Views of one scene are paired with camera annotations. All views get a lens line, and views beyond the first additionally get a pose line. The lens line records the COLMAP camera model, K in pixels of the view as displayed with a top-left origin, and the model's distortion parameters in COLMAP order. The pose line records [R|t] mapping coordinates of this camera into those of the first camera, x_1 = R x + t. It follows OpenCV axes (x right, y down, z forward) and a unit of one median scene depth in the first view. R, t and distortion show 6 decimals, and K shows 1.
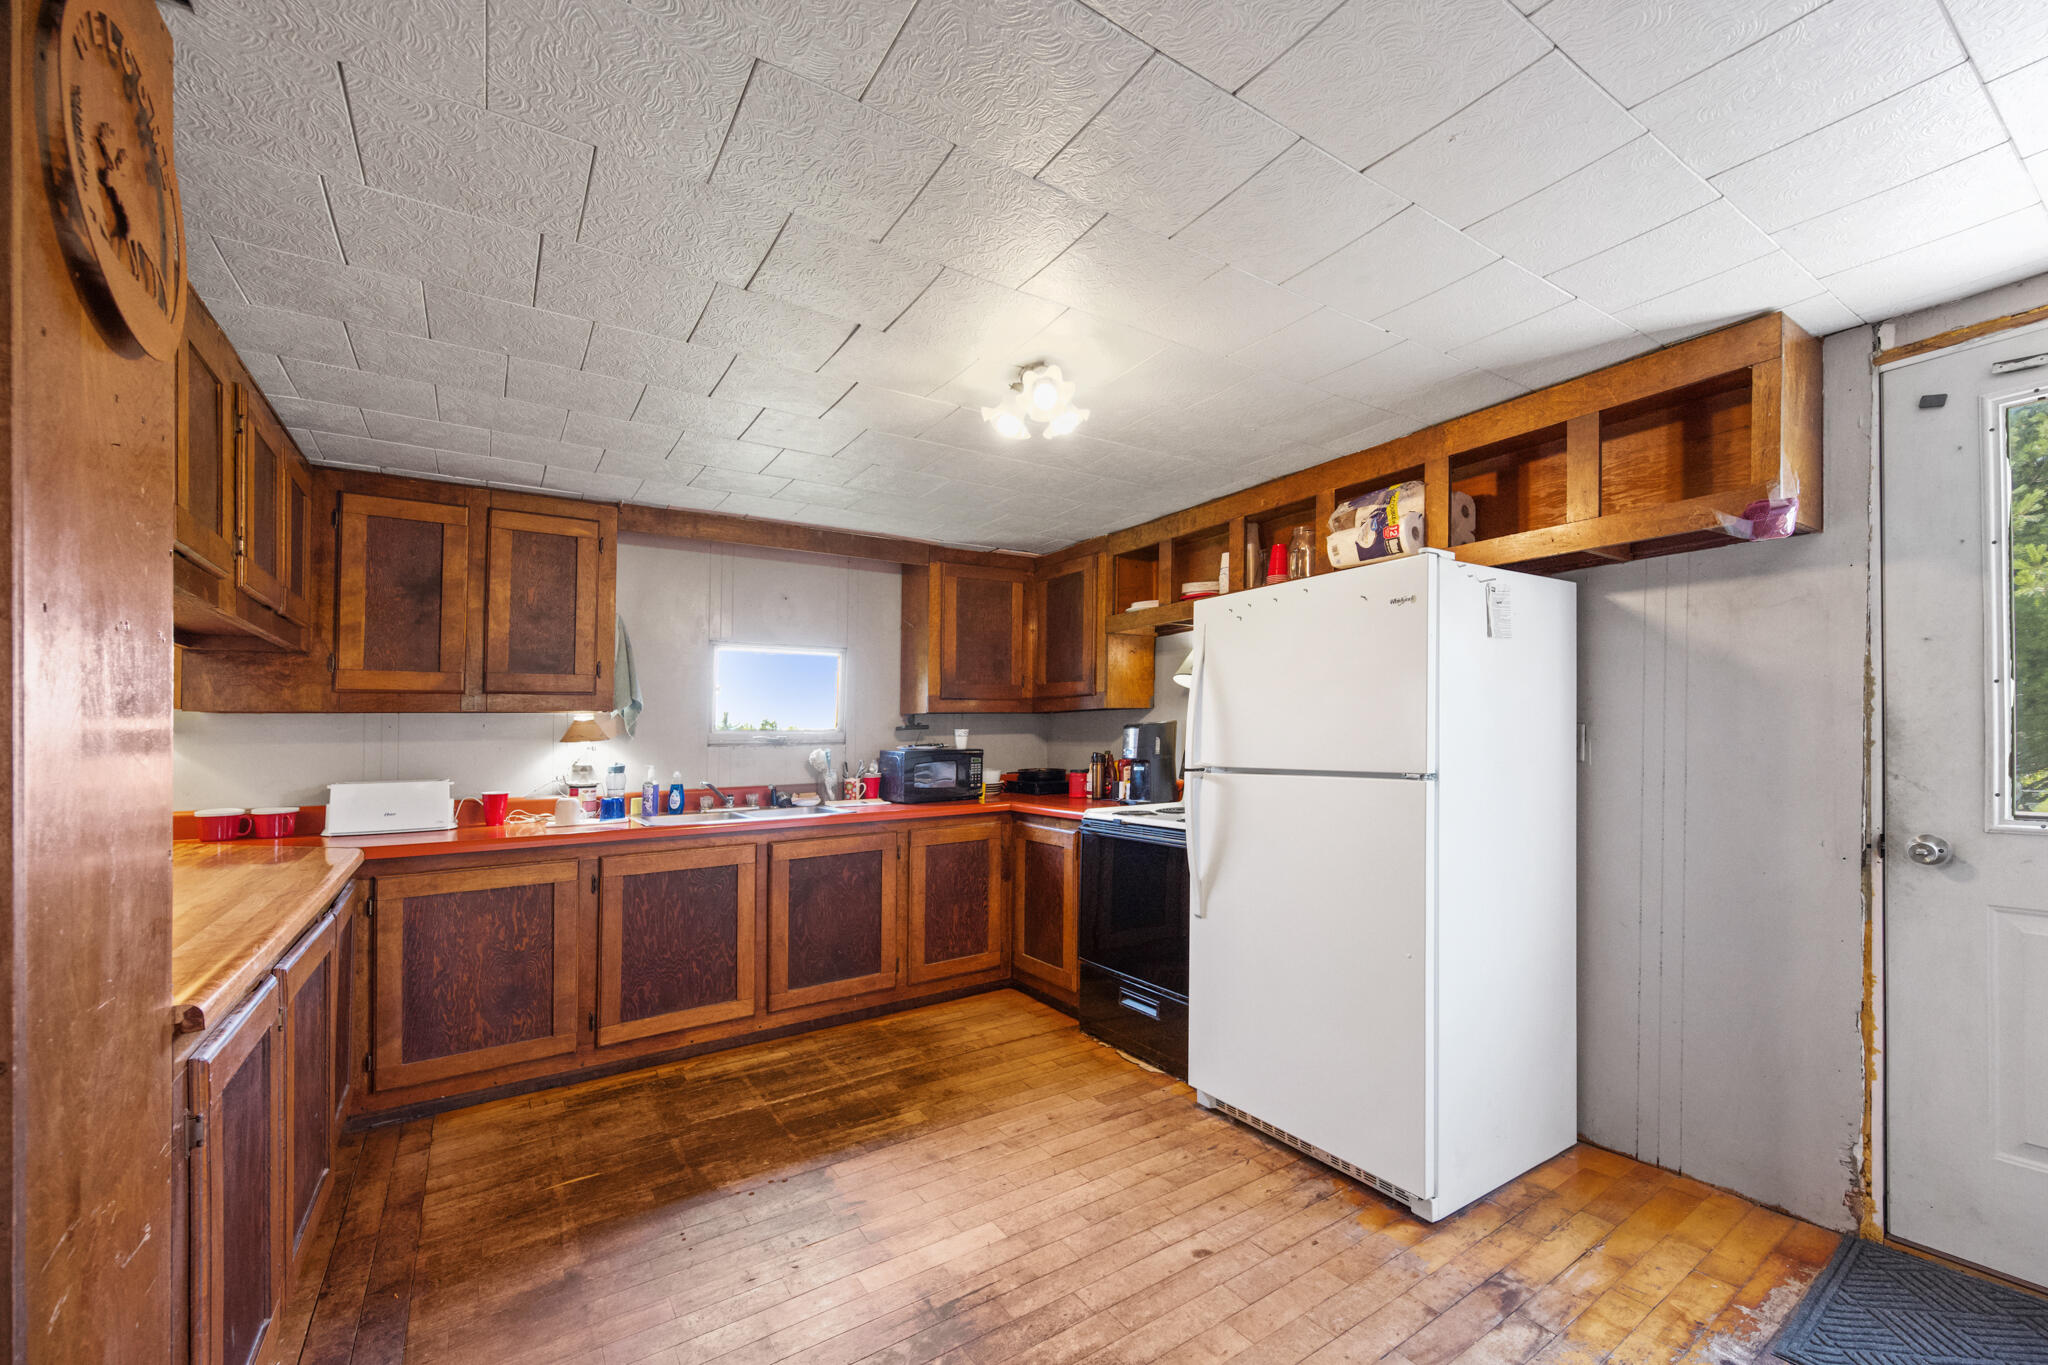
lens RADIAL K [[819.1, 0, 1033.5], [0, 819.1, 734.1], [0, 0, 1]] dist [0.001648, -0.000007]
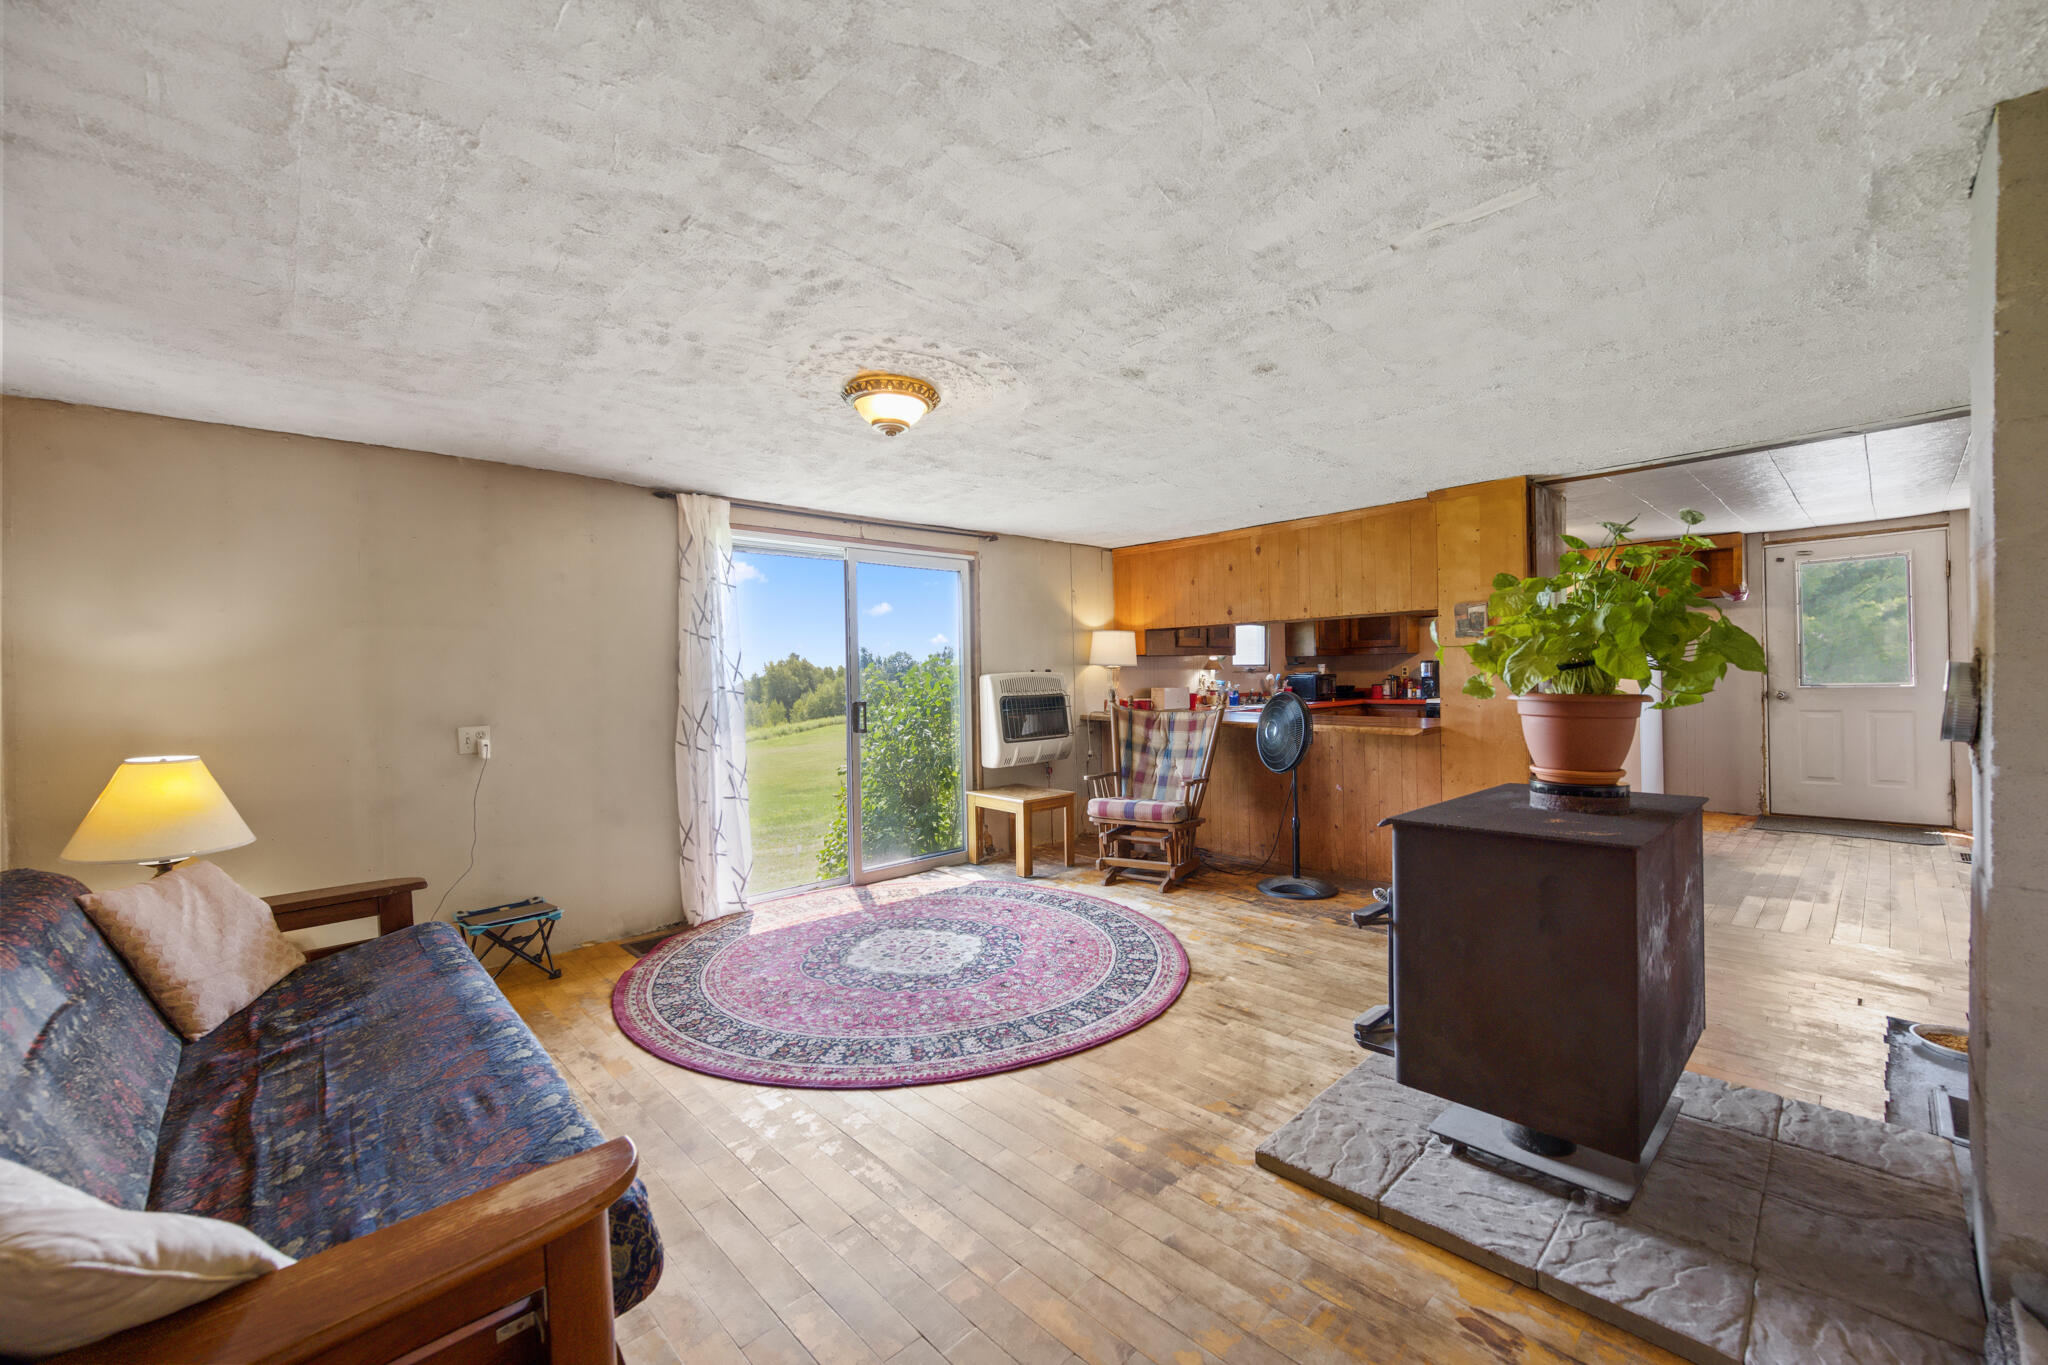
lens RADIAL K [[819.1, 0, 1013.5], [0, 819.1, 675.2], [0, 0, 1]] dist [0.001648, -0.000007]
pose [[0.989357, -0.006511, 0.145361, -1.578217], [0.007065, 0.999970, -0.003295, 0.031182], [-0.145335, 0.004287, 0.989373, -1.174223]]
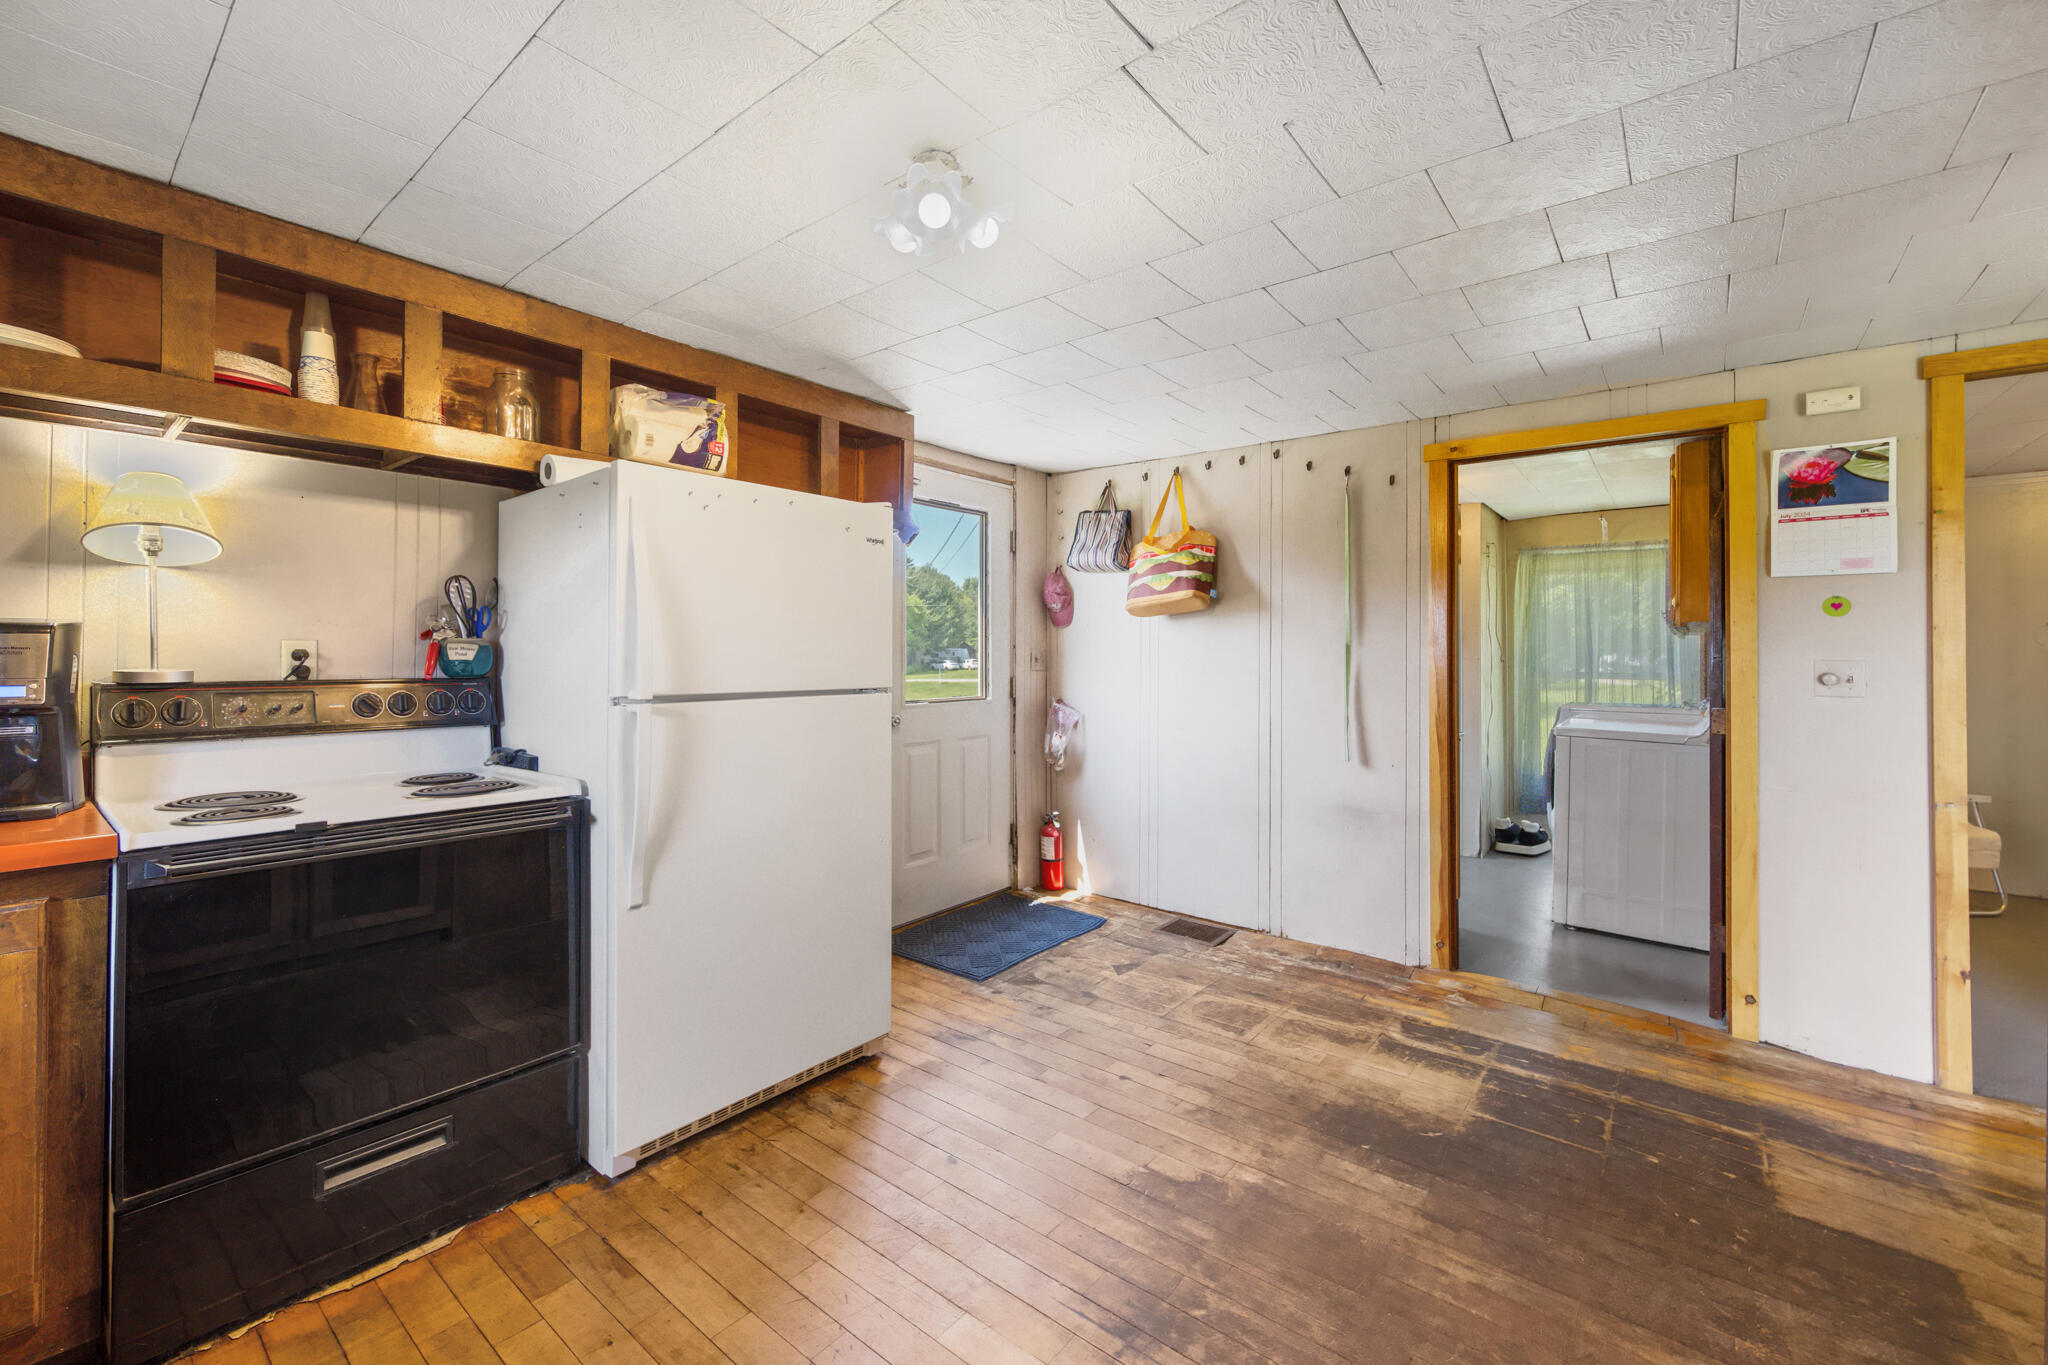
lens RADIAL K [[819.1, 0, 1029.3], [0, 819.1, 674.9], [0, 0, 1]] dist [0.001648, -0.000007]
pose [[-0.289412, -0.015554, 0.957078, -0.530440], [-0.006627, 0.999877, 0.014246, 0.006446], [-0.957182, -0.002220, -0.289479, 0.806346]]
